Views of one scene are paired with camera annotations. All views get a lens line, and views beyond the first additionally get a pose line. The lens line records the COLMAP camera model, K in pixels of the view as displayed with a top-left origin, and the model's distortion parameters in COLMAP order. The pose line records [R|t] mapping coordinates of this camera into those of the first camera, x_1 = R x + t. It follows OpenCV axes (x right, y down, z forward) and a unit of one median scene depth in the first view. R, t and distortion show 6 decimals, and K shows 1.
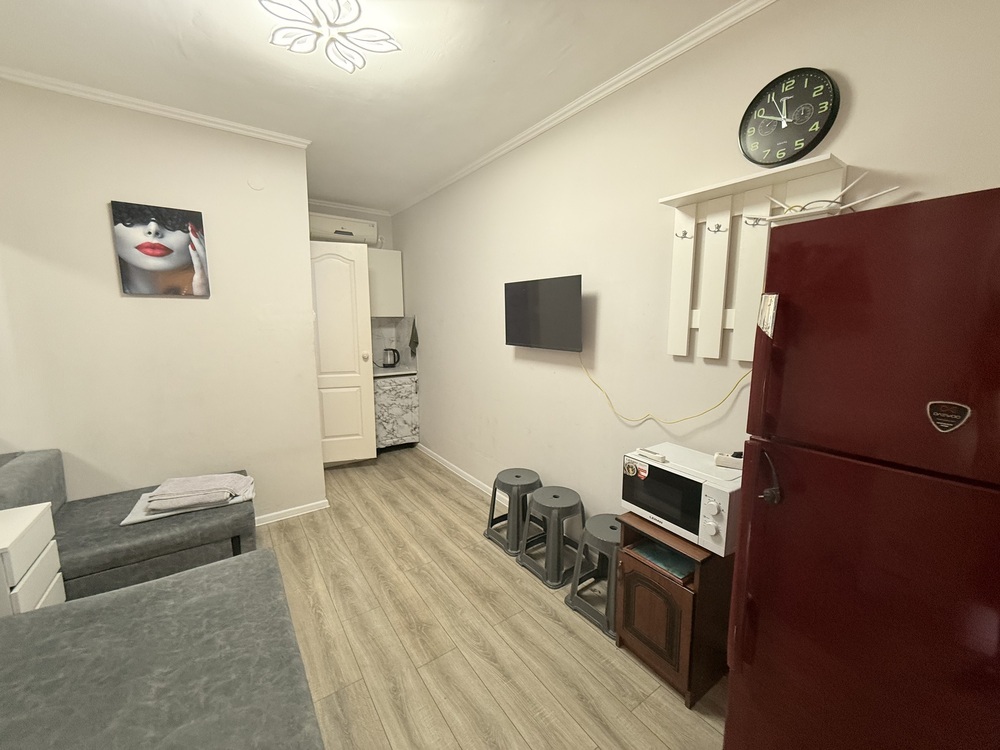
lens RADIAL K [[397.4, 0, 500.0], [0, 397.4, 375.0], [0, 0, 1]] dist [0.000112, -0.000076]
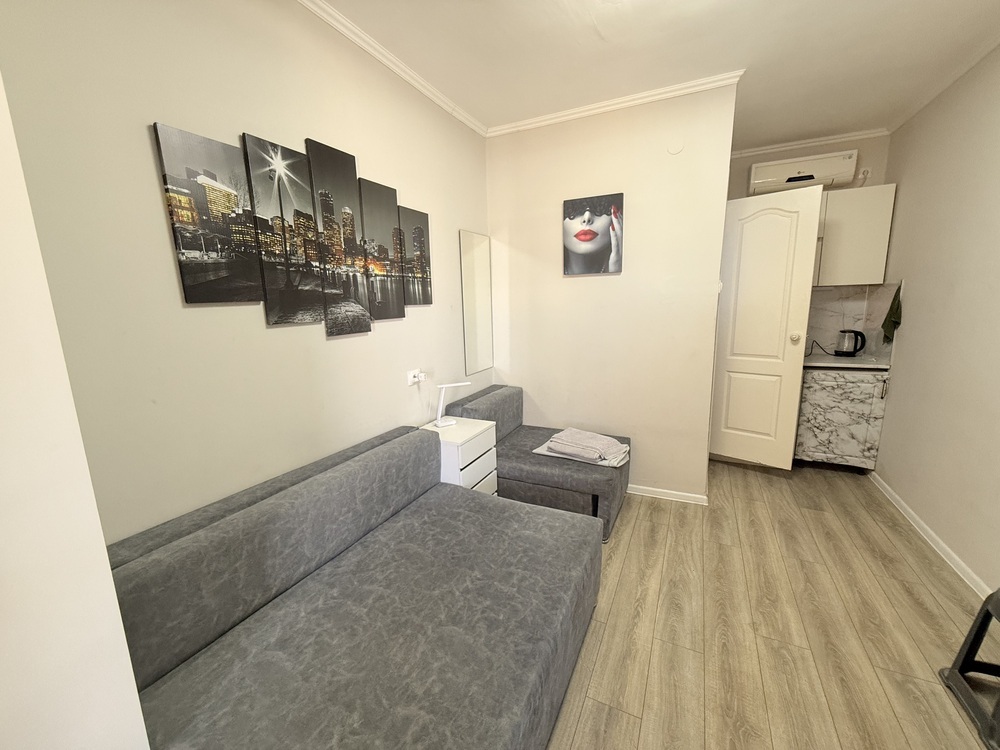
lens RADIAL K [[397.4, 0, 500.0], [0, 397.4, 375.0], [0, 0, 1]] dist [0.000112, -0.000076]
pose [[0.488965, 0.143566, -0.860408, 0.076128], [-0.095078, 0.989258, 0.111034, -0.010816], [0.867106, 0.027514, 0.497363, 0.186219]]
